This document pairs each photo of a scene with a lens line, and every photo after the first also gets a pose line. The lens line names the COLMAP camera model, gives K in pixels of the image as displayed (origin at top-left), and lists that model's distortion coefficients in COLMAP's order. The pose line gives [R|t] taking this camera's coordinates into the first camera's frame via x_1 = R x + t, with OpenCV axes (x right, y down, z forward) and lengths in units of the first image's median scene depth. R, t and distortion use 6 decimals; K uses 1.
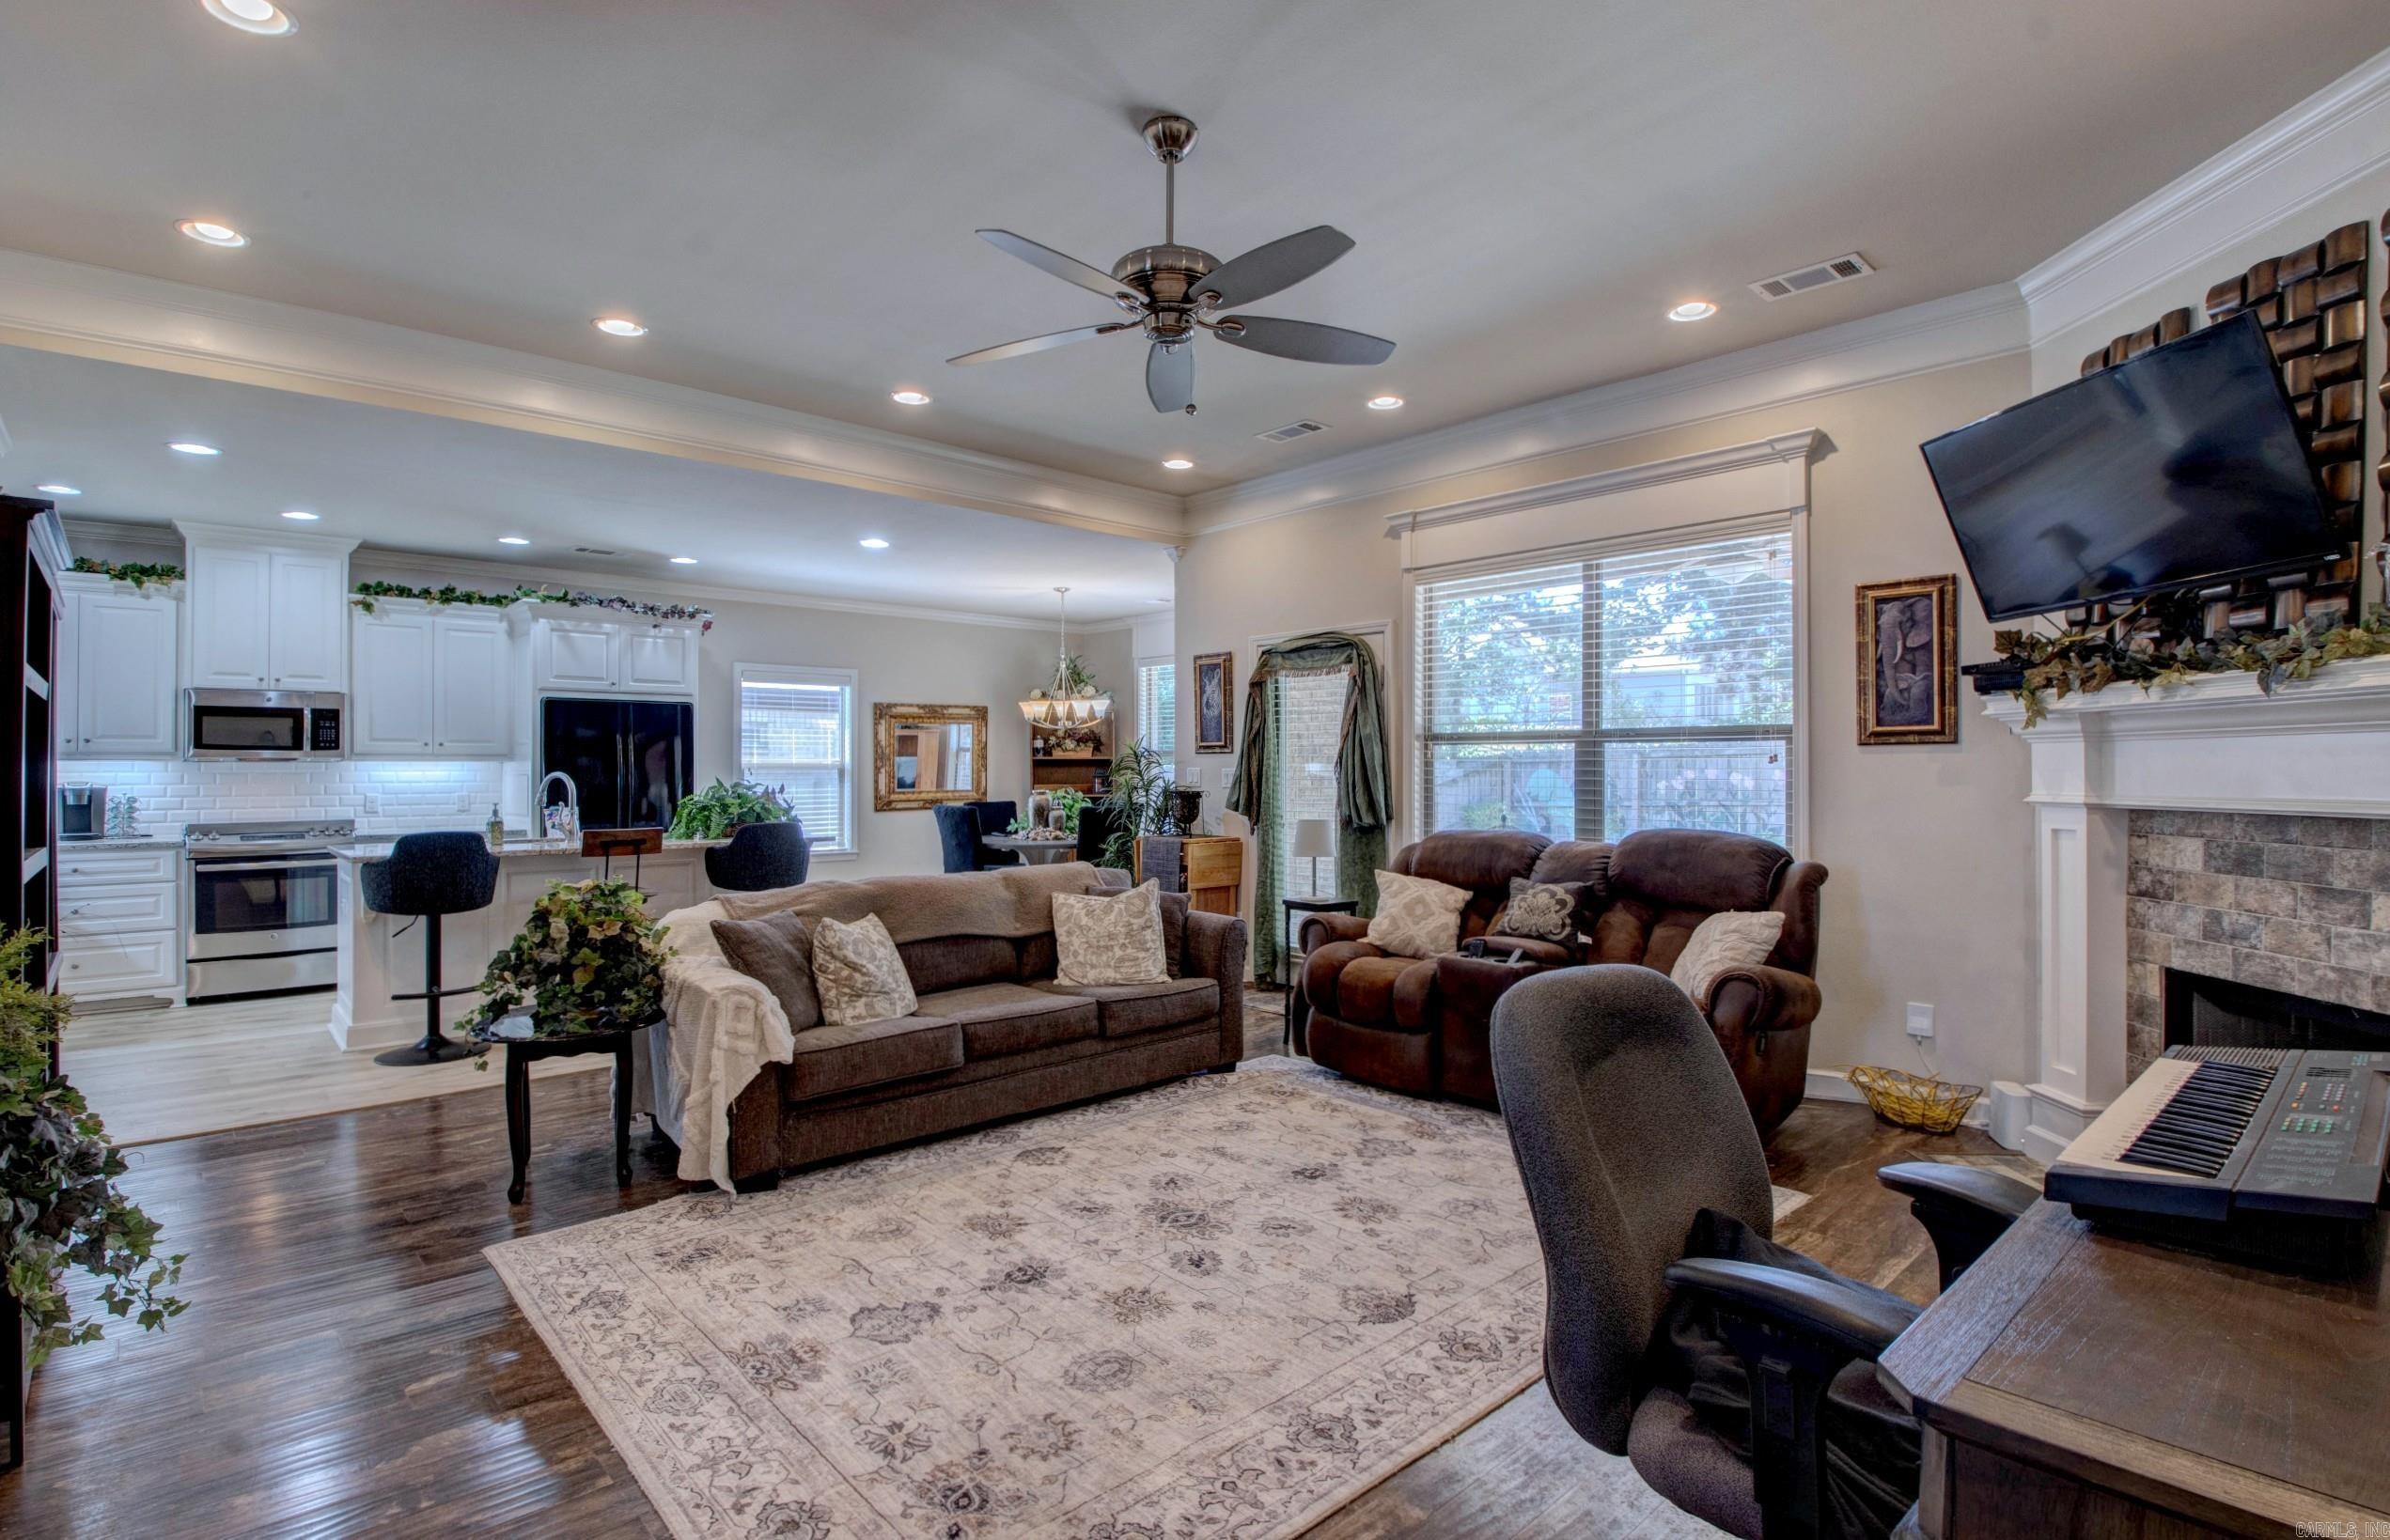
lens RADIAL K [[1146.2, 0, 1231.5], [0, 1146.2, 763.3], [0, 0, 1]] dist [0.010140, -0.023769]
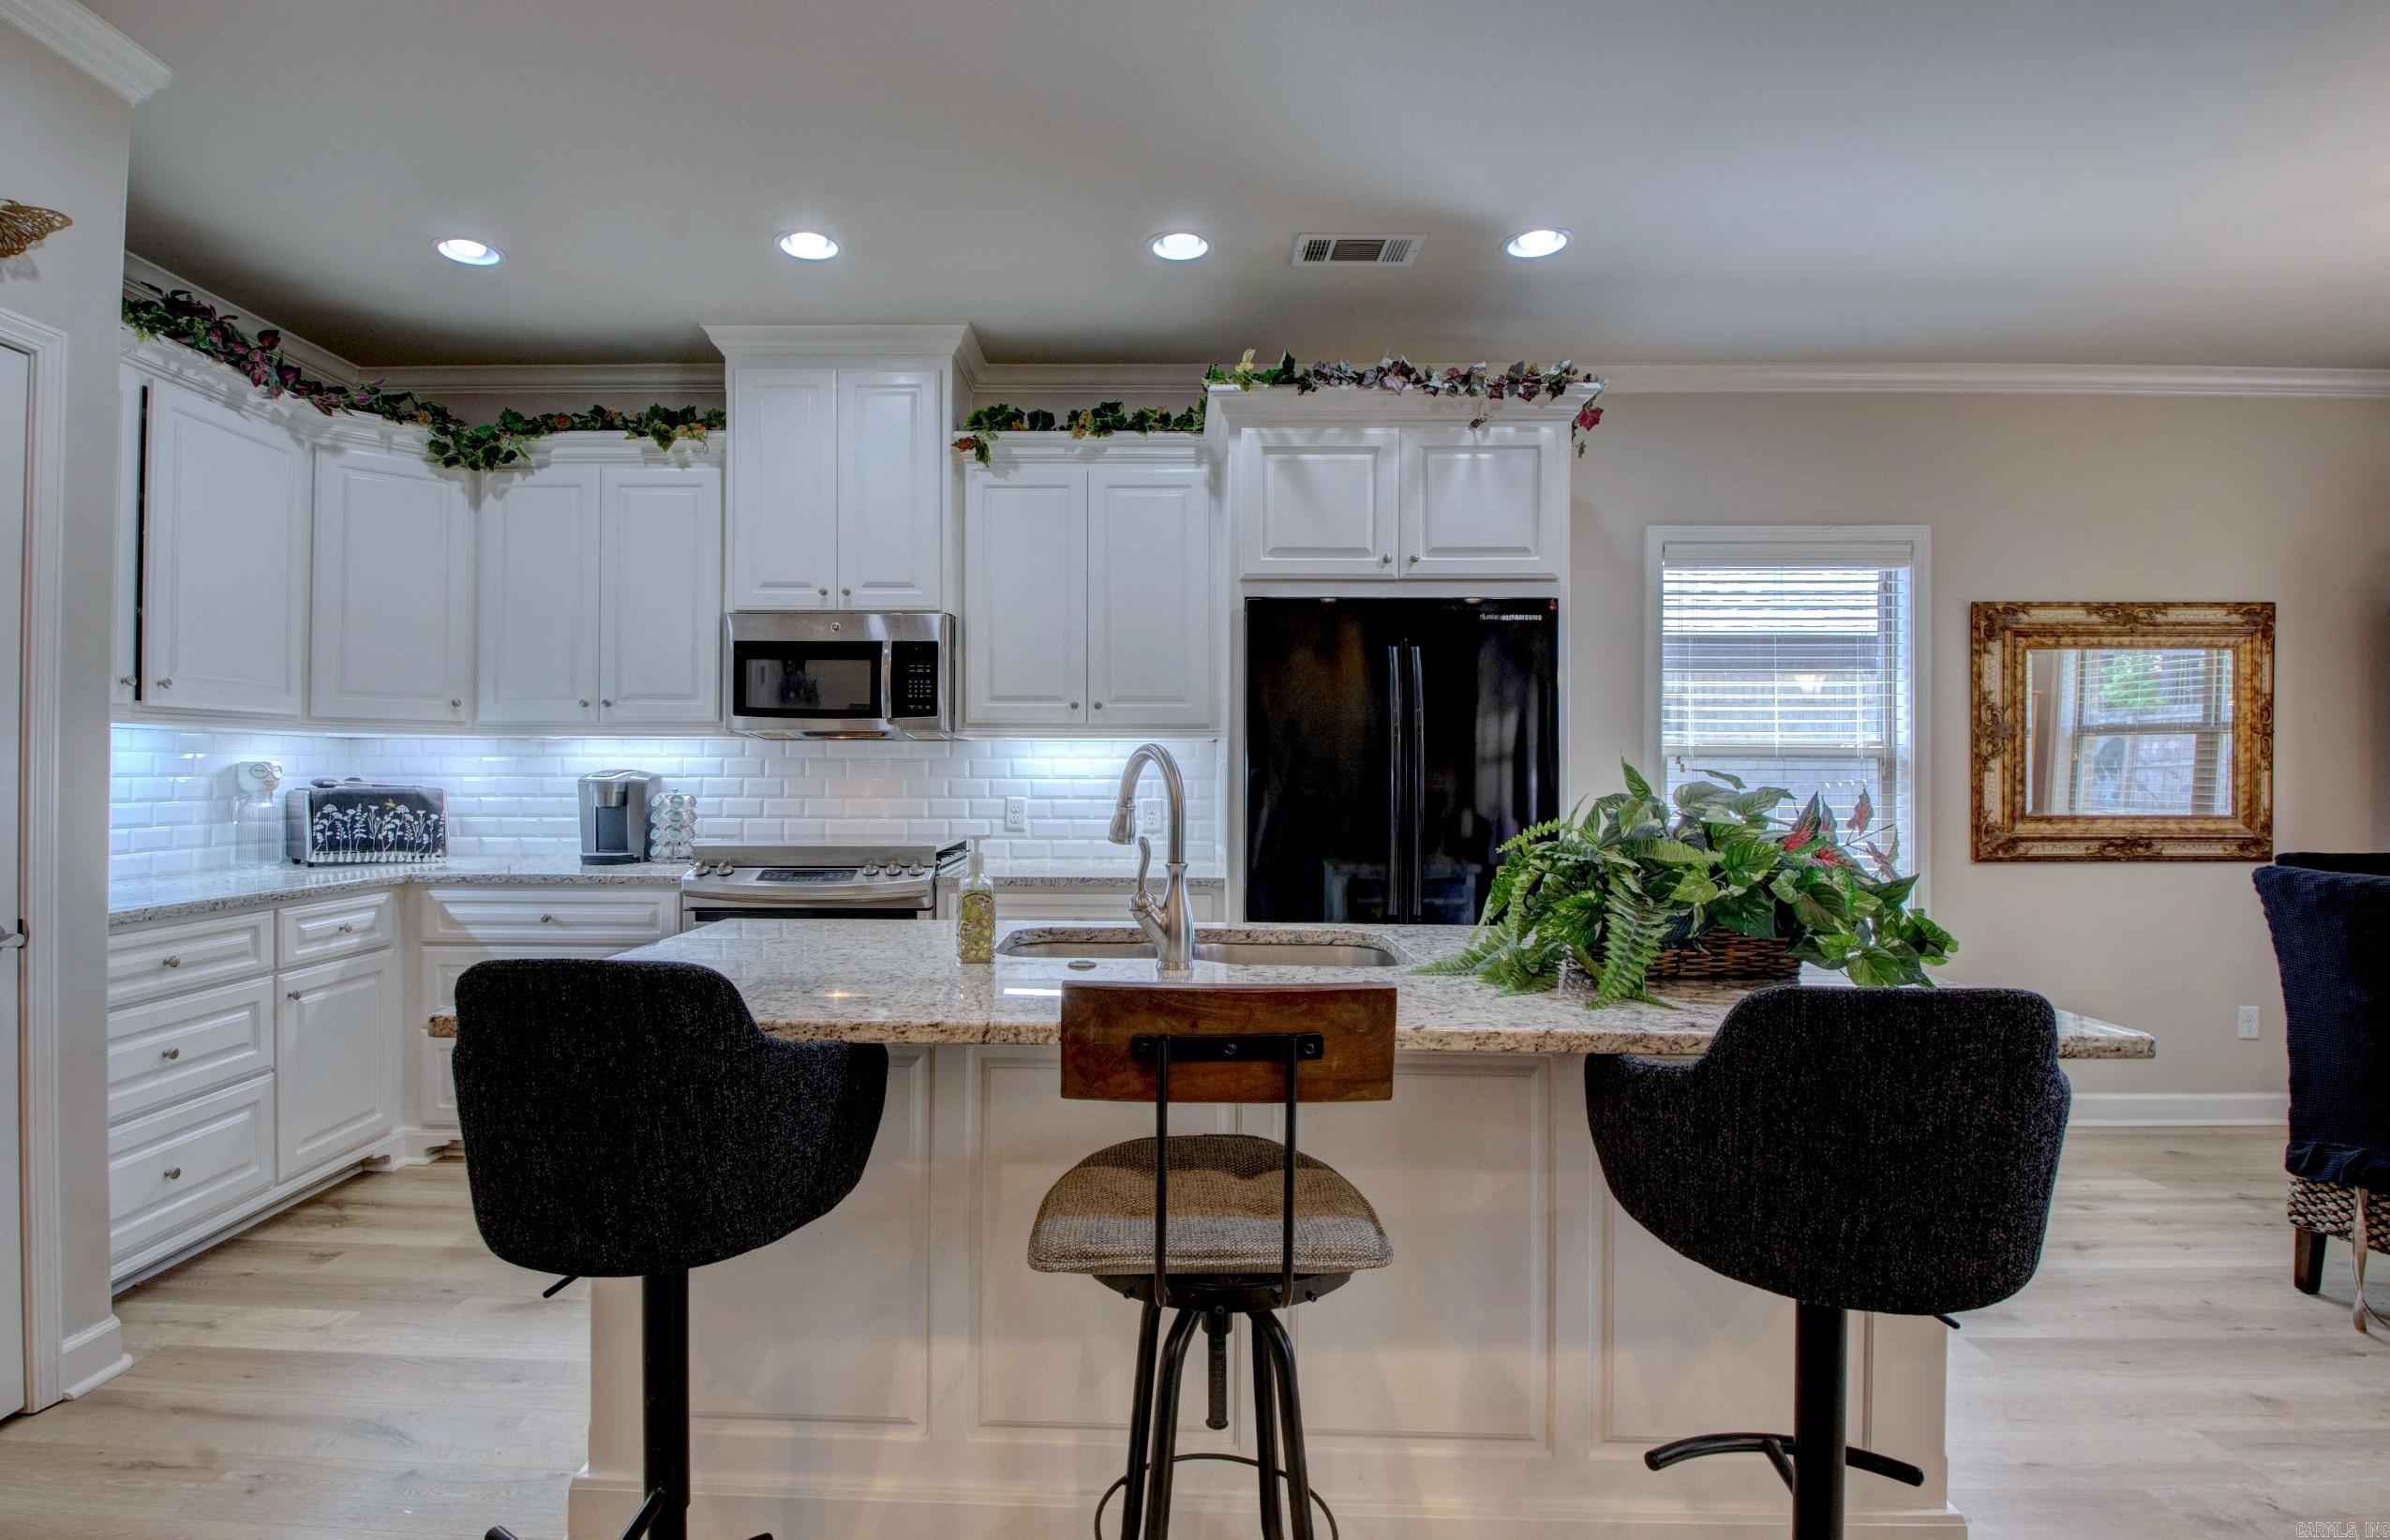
lens RADIAL K [[1209.5, 0, 1147.9], [0, 1209.5, 764.2], [0, 0, 1]] dist [0.024364, -0.048633]
pose [[0.715136, 0.001913, -0.698982, -0.319991], [-0.004026, 0.999991, -0.001382, 0.012203], [0.698973, 0.003803, 0.715138, 0.694190]]
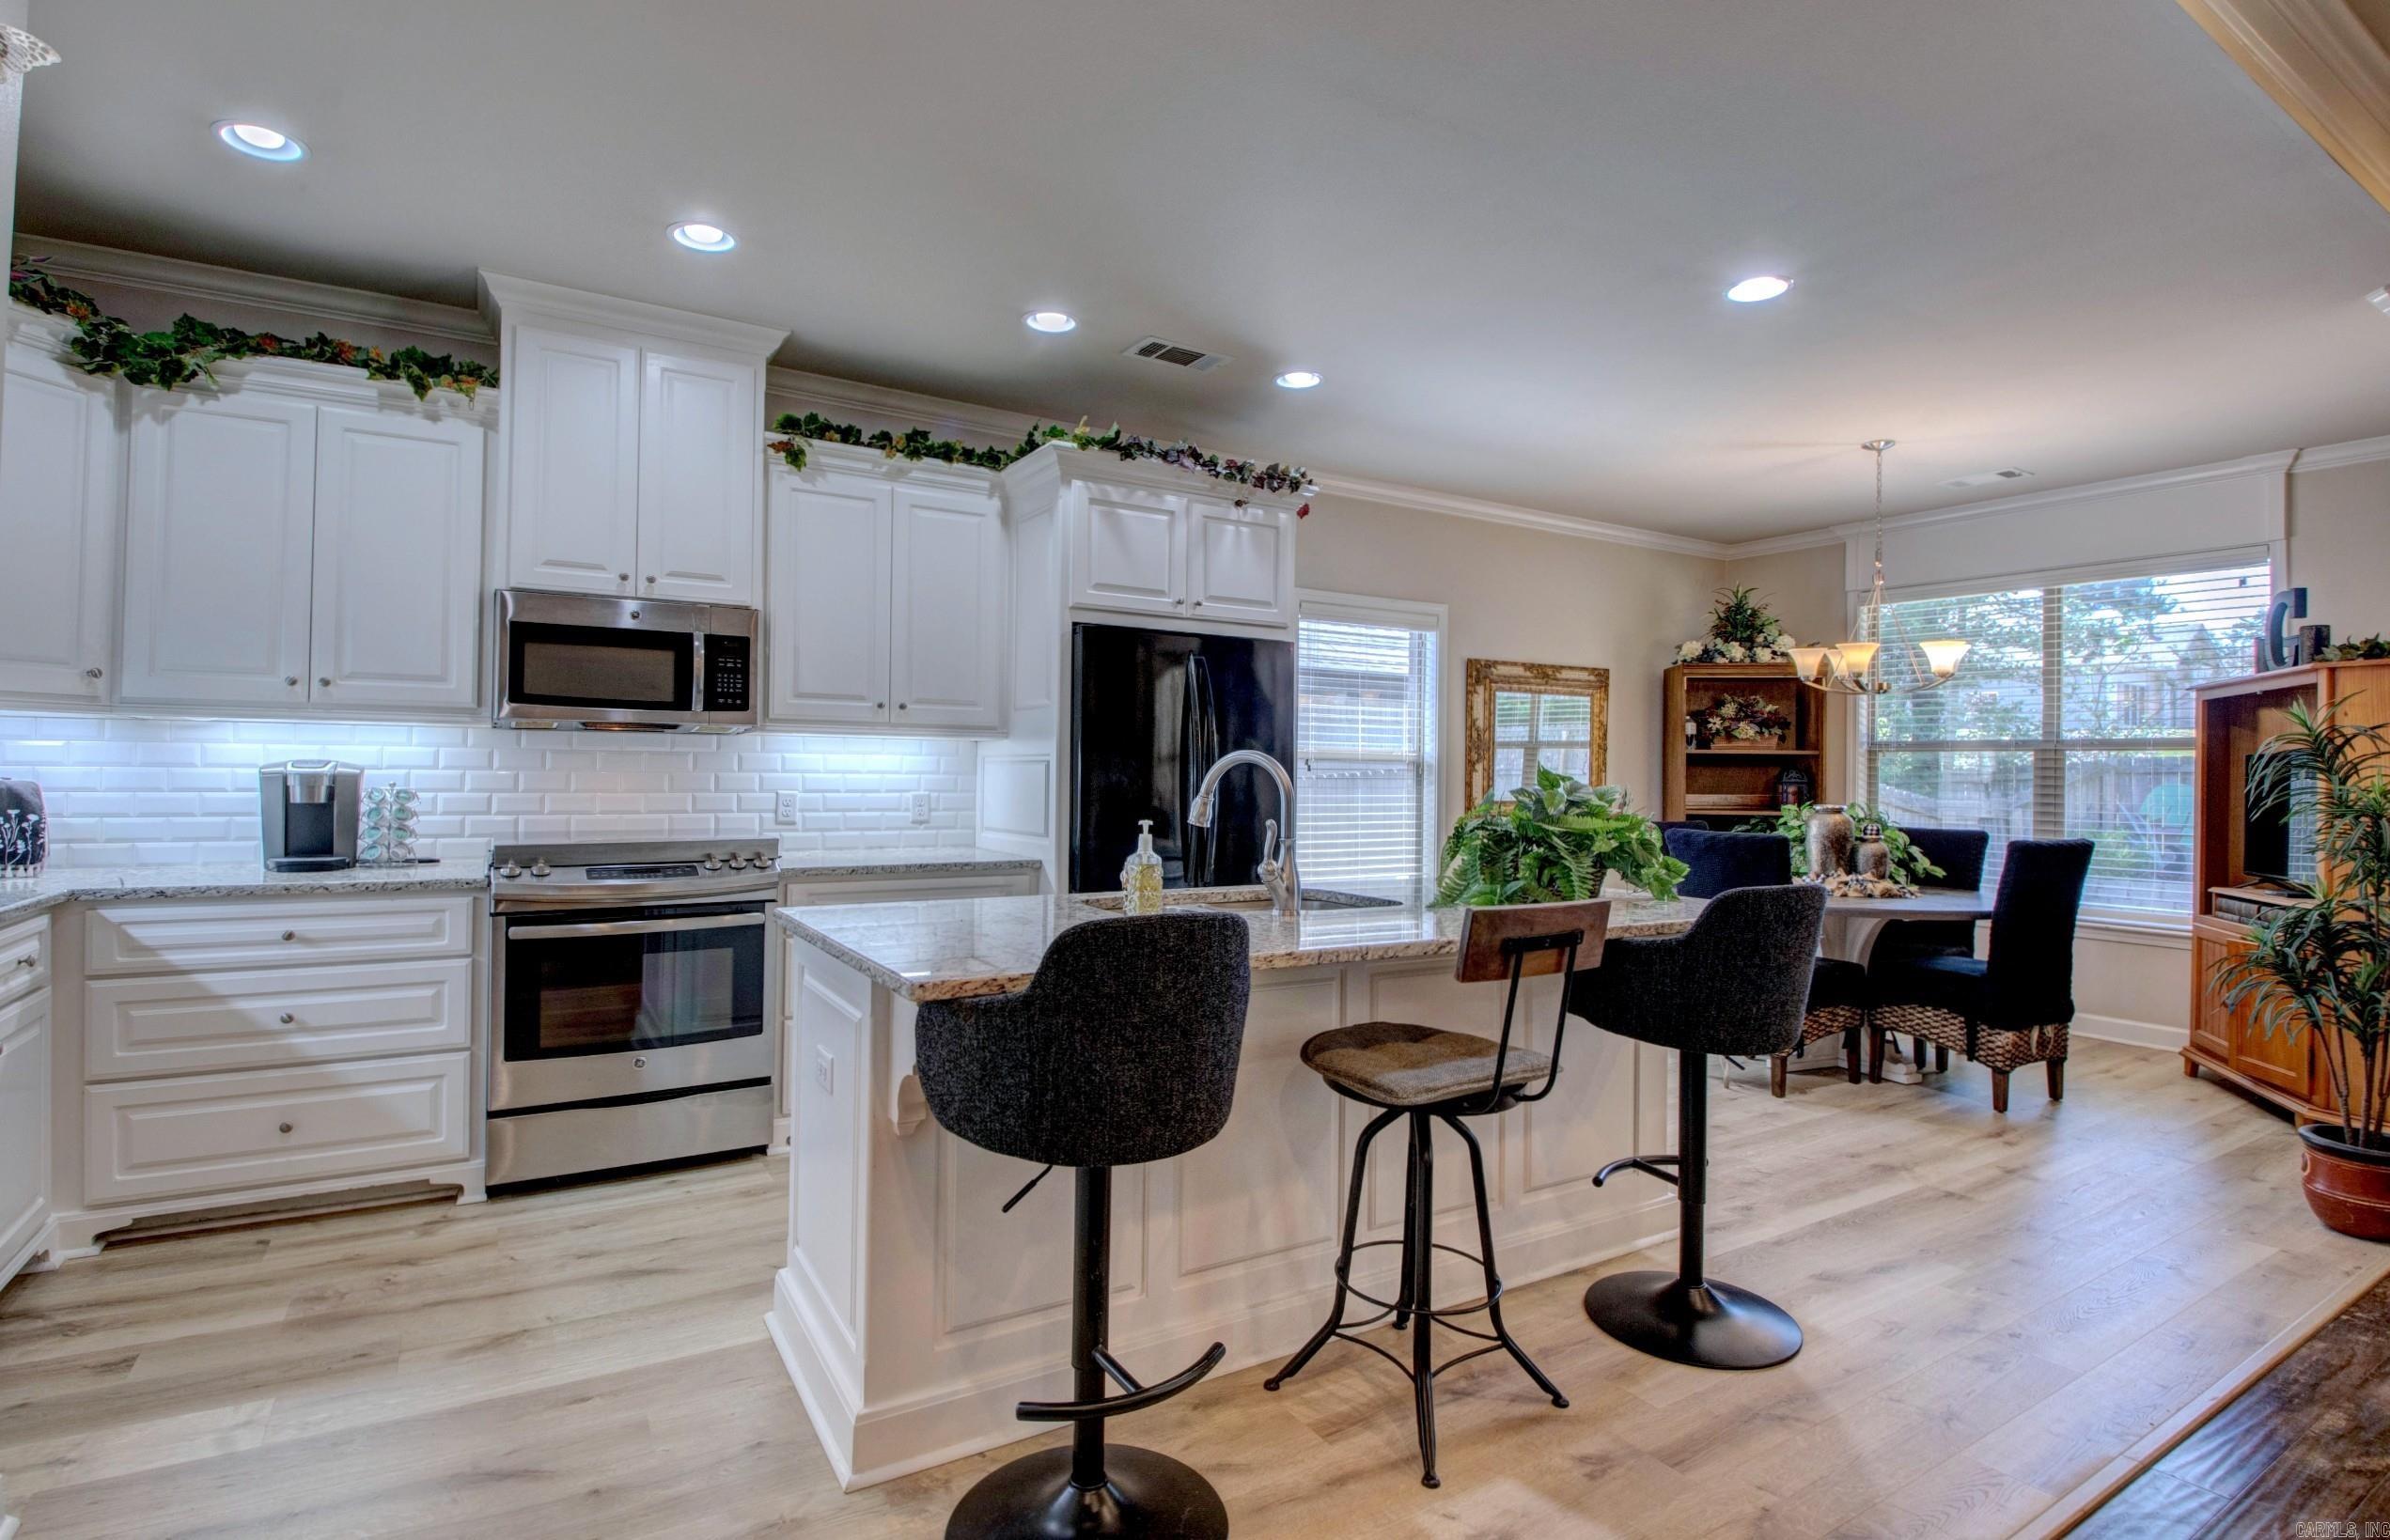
lens RADIAL K [[1146.2, 0, 1231.5], [0, 1146.2, 763.3], [0, 0, 1]] dist [0.010140, -0.023769]
pose [[0.982281, 0.014713, -0.186837, -0.472001], [-0.015485, 0.999877, -0.002674, 0.011925], [0.186775, 0.005520, 0.982387, 0.526991]]
